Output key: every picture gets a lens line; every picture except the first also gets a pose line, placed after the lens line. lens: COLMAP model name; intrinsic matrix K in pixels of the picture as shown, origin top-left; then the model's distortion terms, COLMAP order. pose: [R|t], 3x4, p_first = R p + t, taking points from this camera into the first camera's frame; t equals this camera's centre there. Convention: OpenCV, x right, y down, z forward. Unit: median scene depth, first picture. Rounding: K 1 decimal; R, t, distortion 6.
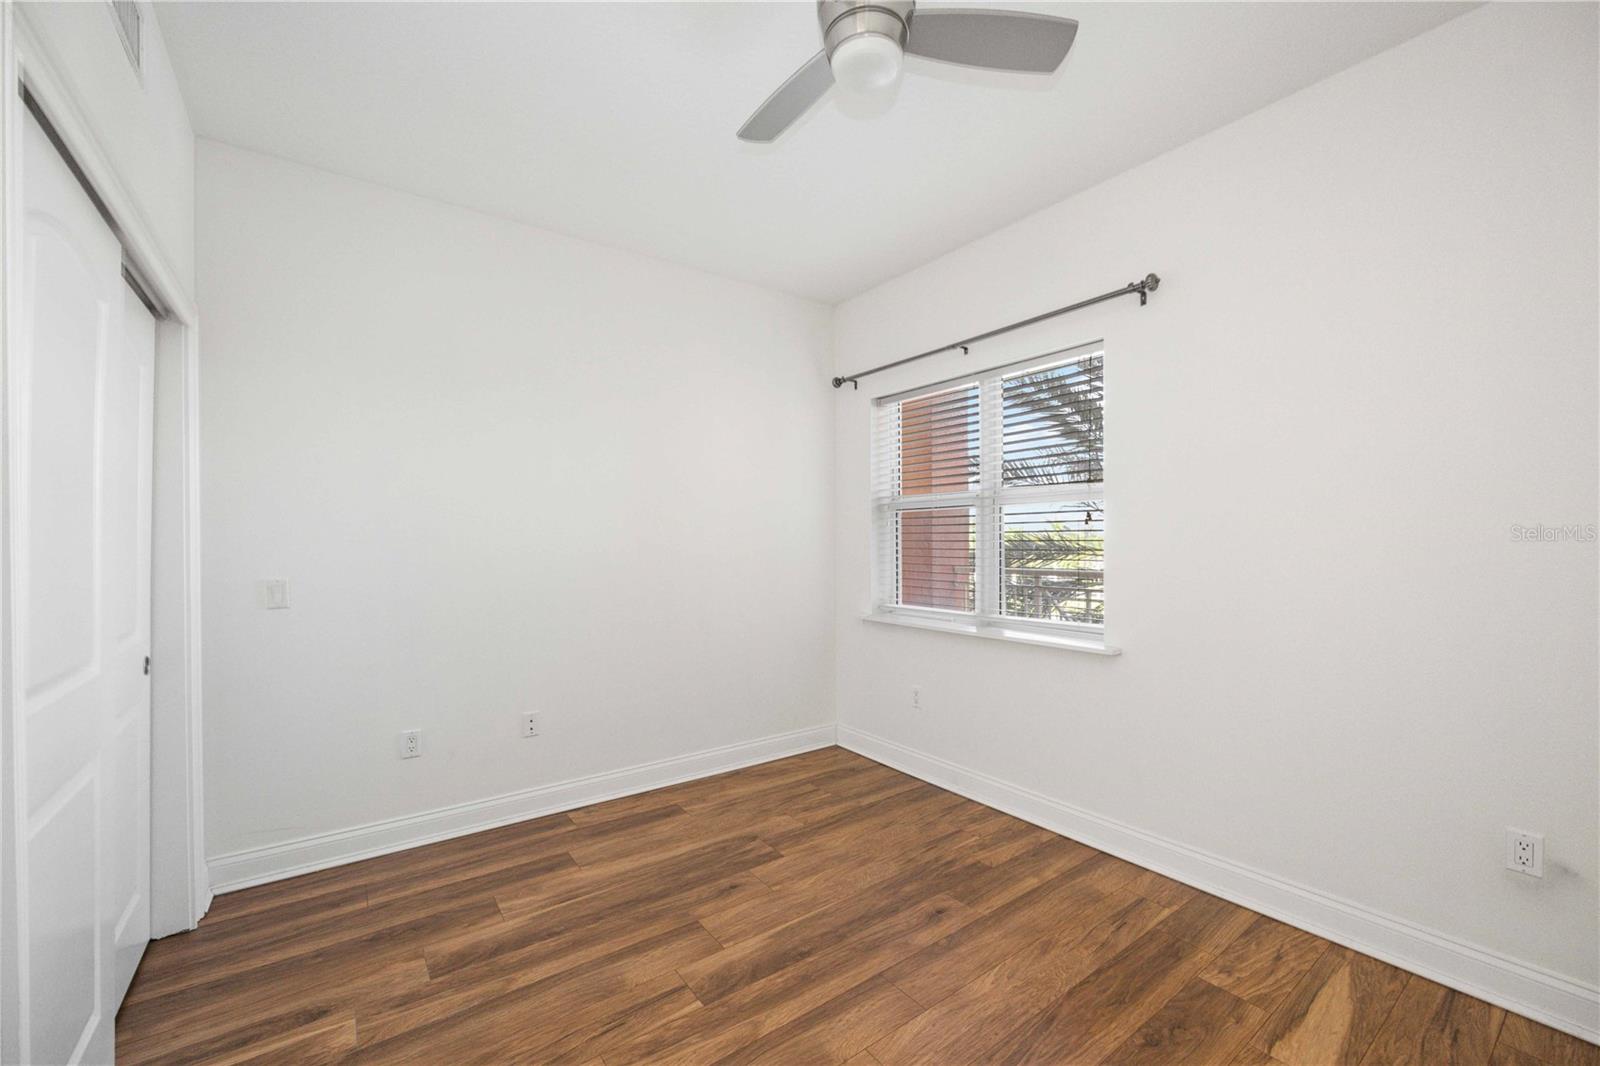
lens RADIAL K [[642.5, 0, 787.9], [0, 642.5, 543.9], [0, 0, 1]] dist [-0.002926, 0.001129]
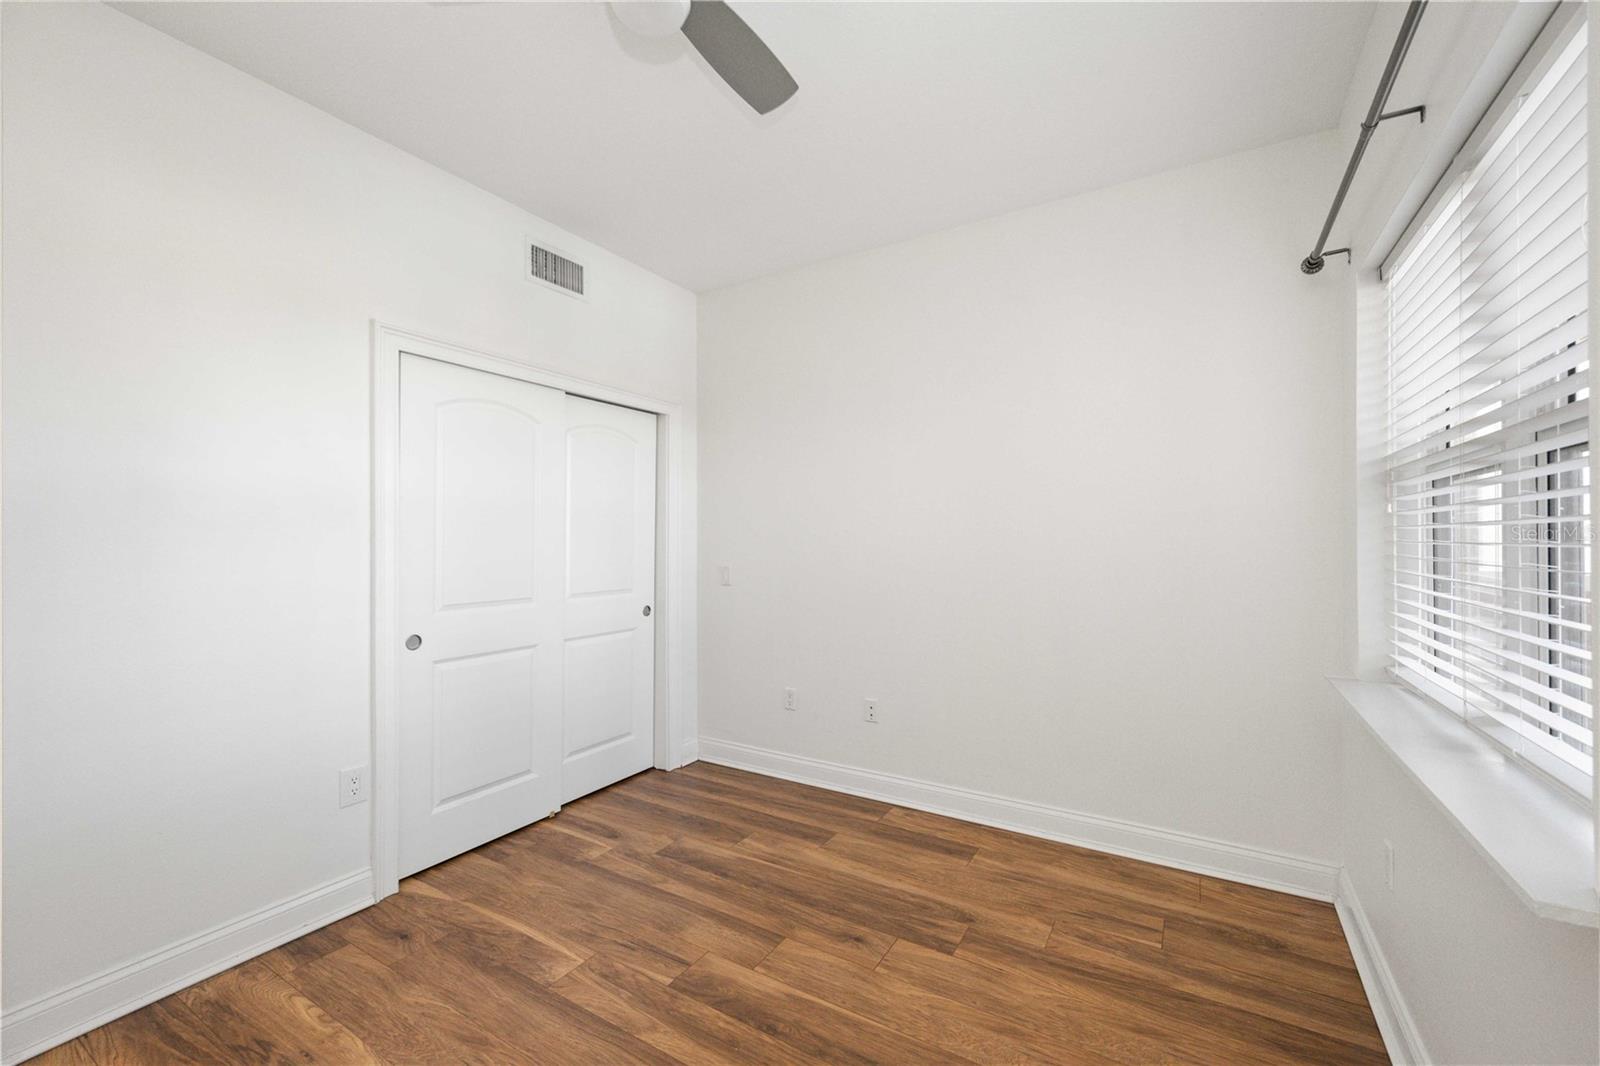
lens RADIAL K [[642.5, 0, 794.4], [0, 642.5, 534.3], [0, 0, 1]] dist [-0.002926, 0.001129]
pose [[0.397661, -0.005168, -0.917518, 0.647297], [-0.006944, 0.999939, -0.008642, -0.004523], [0.917506, 0.009808, 0.397601, 0.544406]]
